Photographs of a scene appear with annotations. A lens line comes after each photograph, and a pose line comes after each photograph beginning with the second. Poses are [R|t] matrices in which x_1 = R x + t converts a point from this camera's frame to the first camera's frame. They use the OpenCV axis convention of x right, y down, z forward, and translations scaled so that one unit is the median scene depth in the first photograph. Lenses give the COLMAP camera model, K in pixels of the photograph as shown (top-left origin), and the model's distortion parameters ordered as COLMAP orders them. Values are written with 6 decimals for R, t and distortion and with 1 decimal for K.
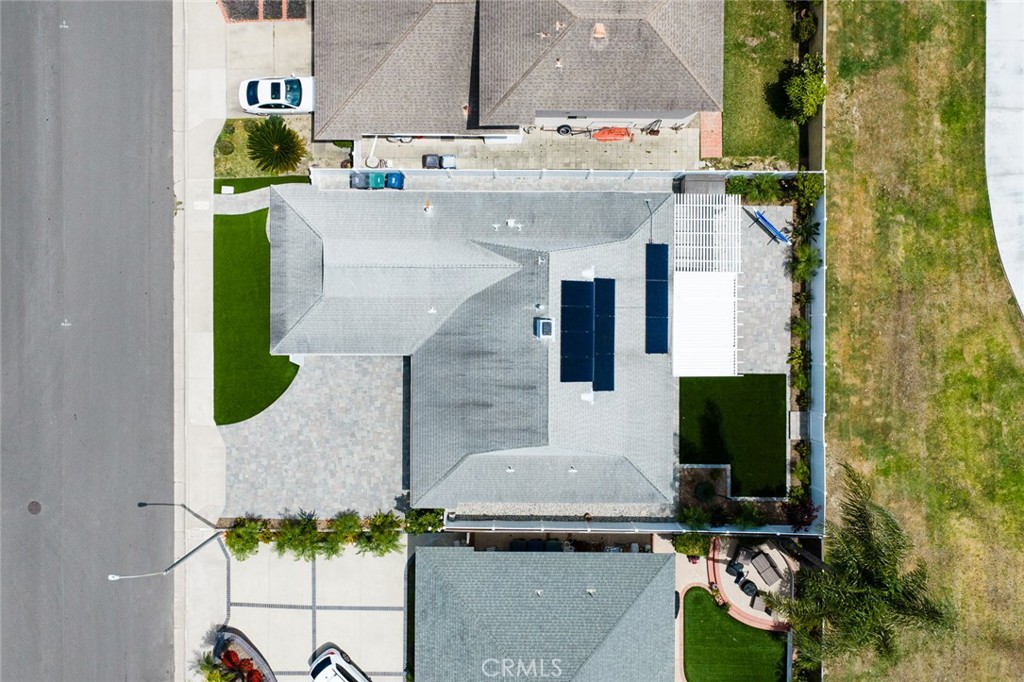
lens RADIAL K [[845.9, 0, 512.0], [0, 845.9, 341.0], [0, 0, 1]] dist [0.041810, -0.072924]
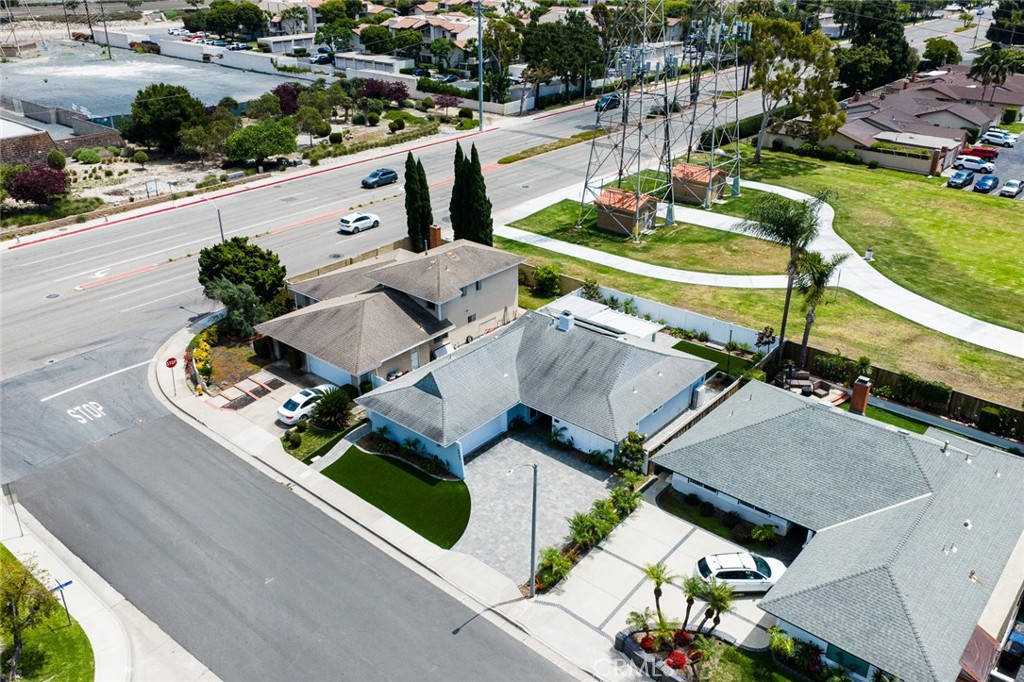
lens RADIAL K [[845.9, 0, 512.0], [0, 845.9, 341.0], [0, 0, 1]] dist [0.041810, -0.072924]
pose [[0.645759, -0.335567, 0.685850, -0.942894], [0.763534, 0.280002, -0.581906, 0.705097], [0.003229, 0.899441, 0.437030, 0.324605]]
